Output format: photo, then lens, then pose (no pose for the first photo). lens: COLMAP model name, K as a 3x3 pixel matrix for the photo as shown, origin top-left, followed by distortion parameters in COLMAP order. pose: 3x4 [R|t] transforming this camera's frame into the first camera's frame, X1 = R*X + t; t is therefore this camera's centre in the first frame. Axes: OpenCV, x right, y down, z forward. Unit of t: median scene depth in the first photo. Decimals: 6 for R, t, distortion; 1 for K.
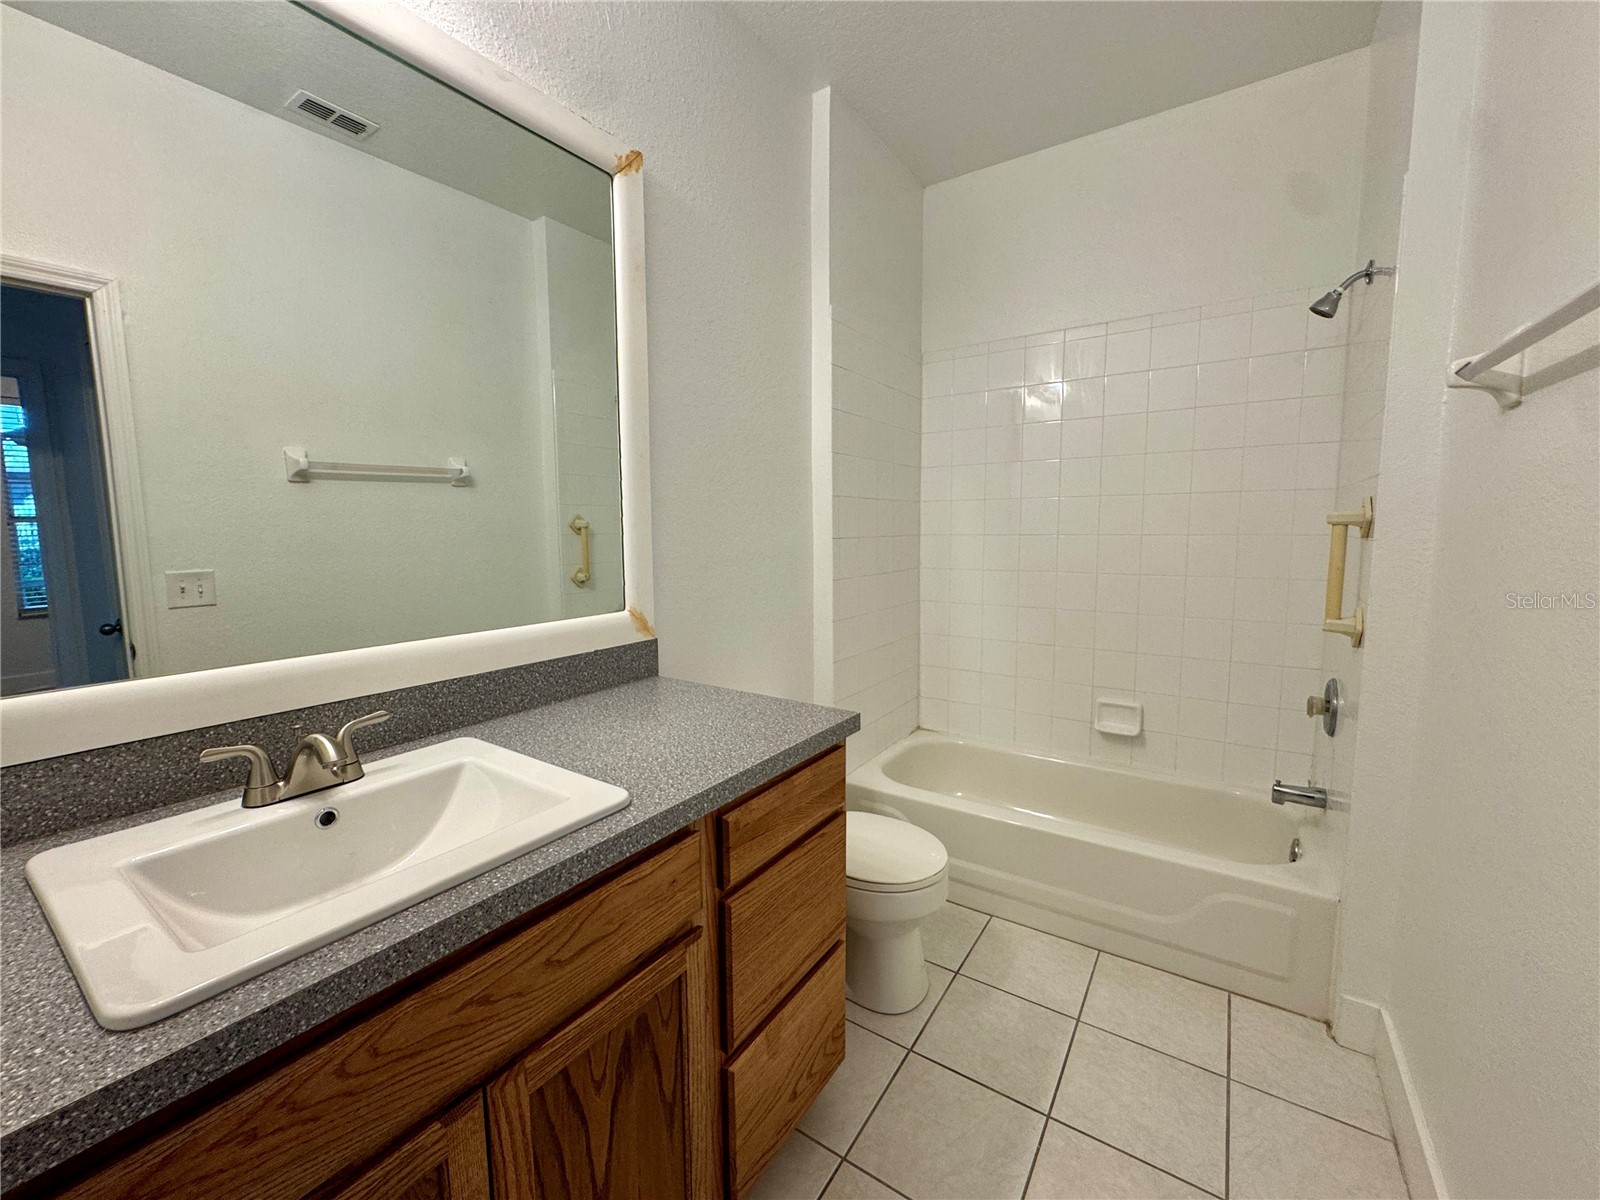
lens RADIAL K [[639.3, 0, 799.6], [0, 639.3, 596.8], [0, 0, 1]] dist [-0.003201, 0.000304]
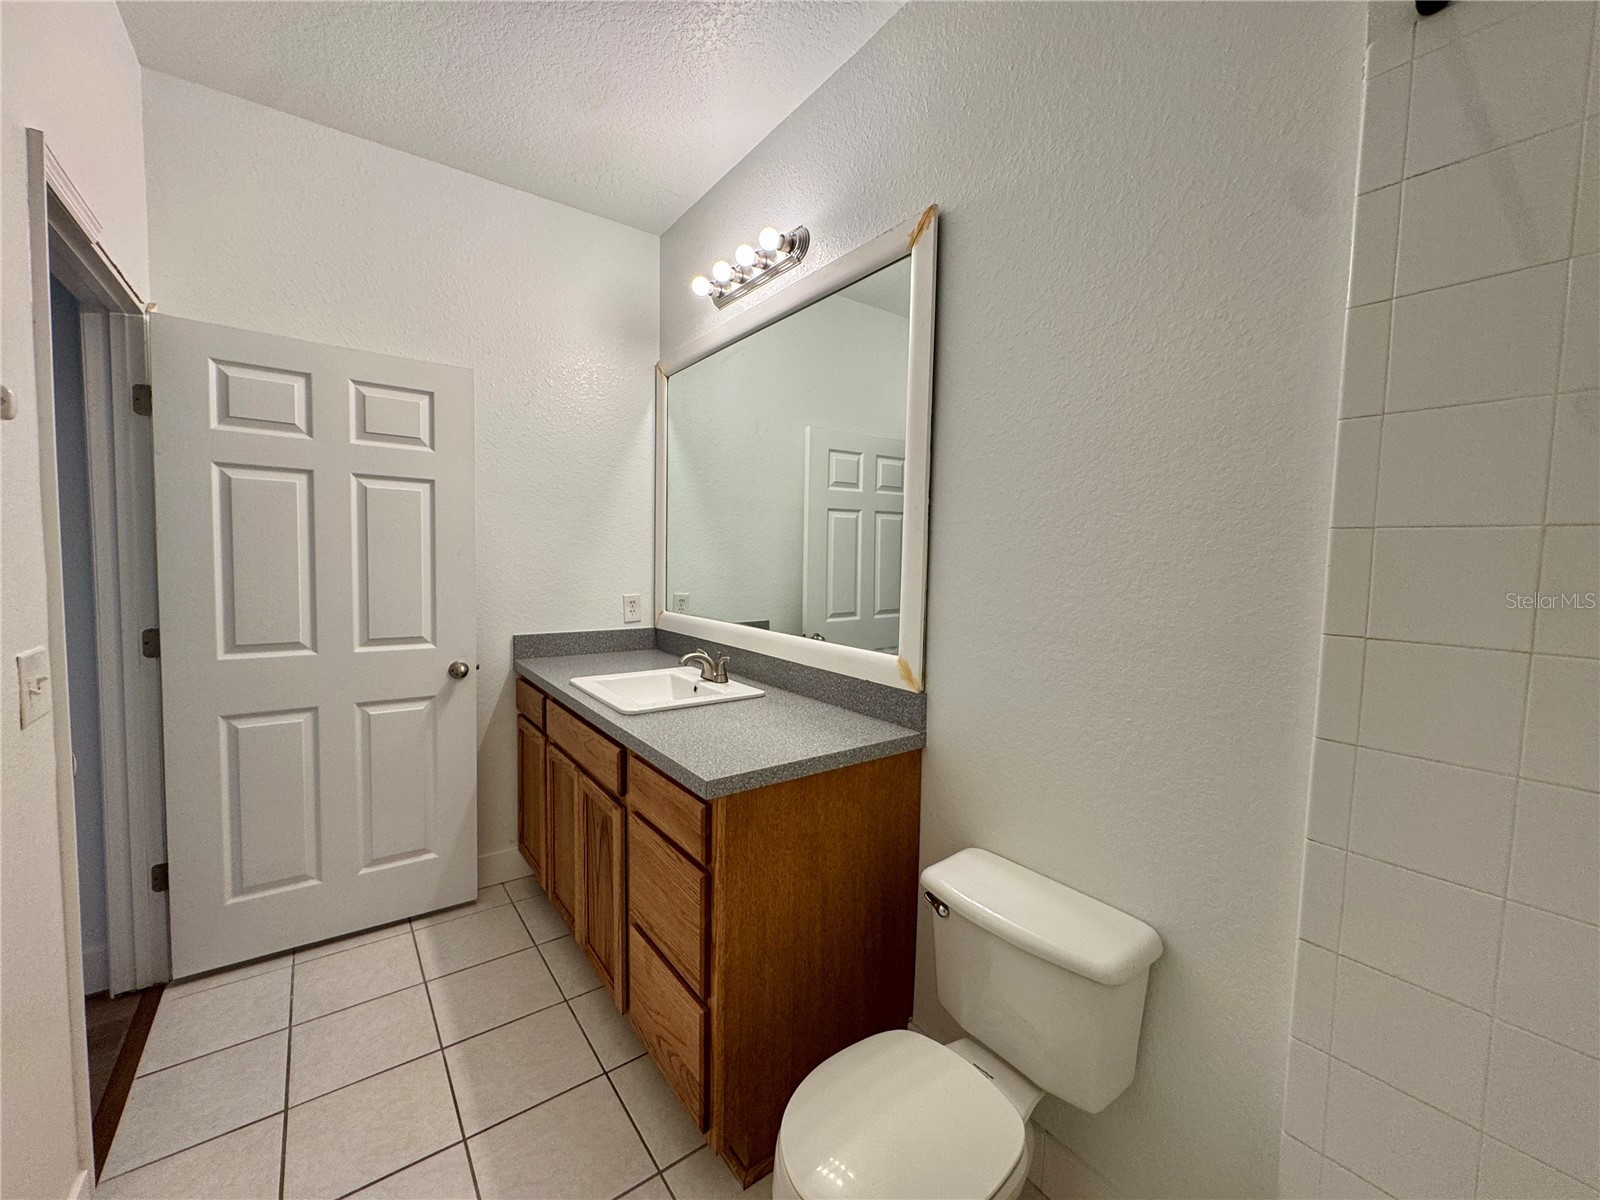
lens RADIAL K [[639.3, 0, 799.6], [0, 639.3, 596.8], [0, 0, 1]] dist [-0.003201, 0.000304]
pose [[-0.332762, 0.065676, -0.940721, 0.938748], [-0.118629, 0.986732, 0.110851, -0.210199], [0.935520, 0.148483, -0.320556, 1.432558]]
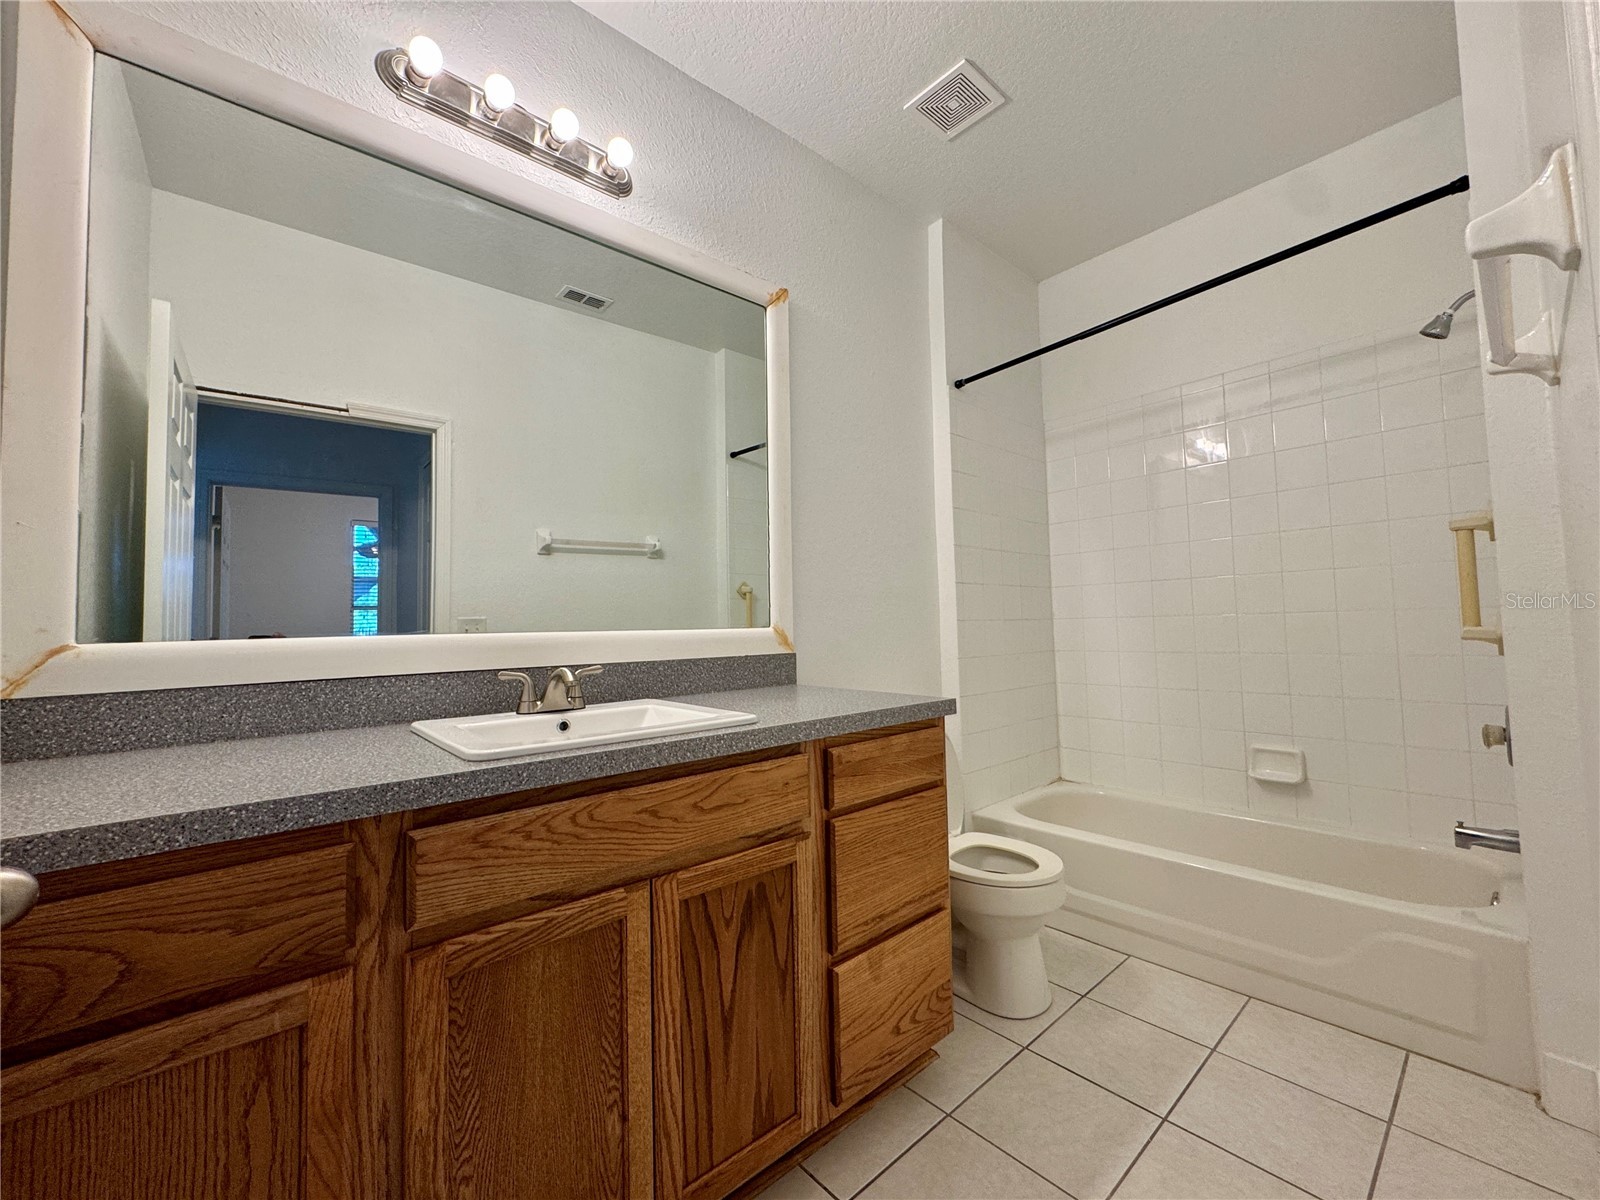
lens RADIAL K [[639.3, 0, 799.6], [0, 639.3, 596.8], [0, 0, 1]] dist [-0.003201, 0.000304]
pose [[0.966698, -0.026355, -0.254558, 0.125399], [-0.012767, 0.988478, -0.150827, 0.183767], [0.255600, 0.149054, 0.955223, -0.228765]]
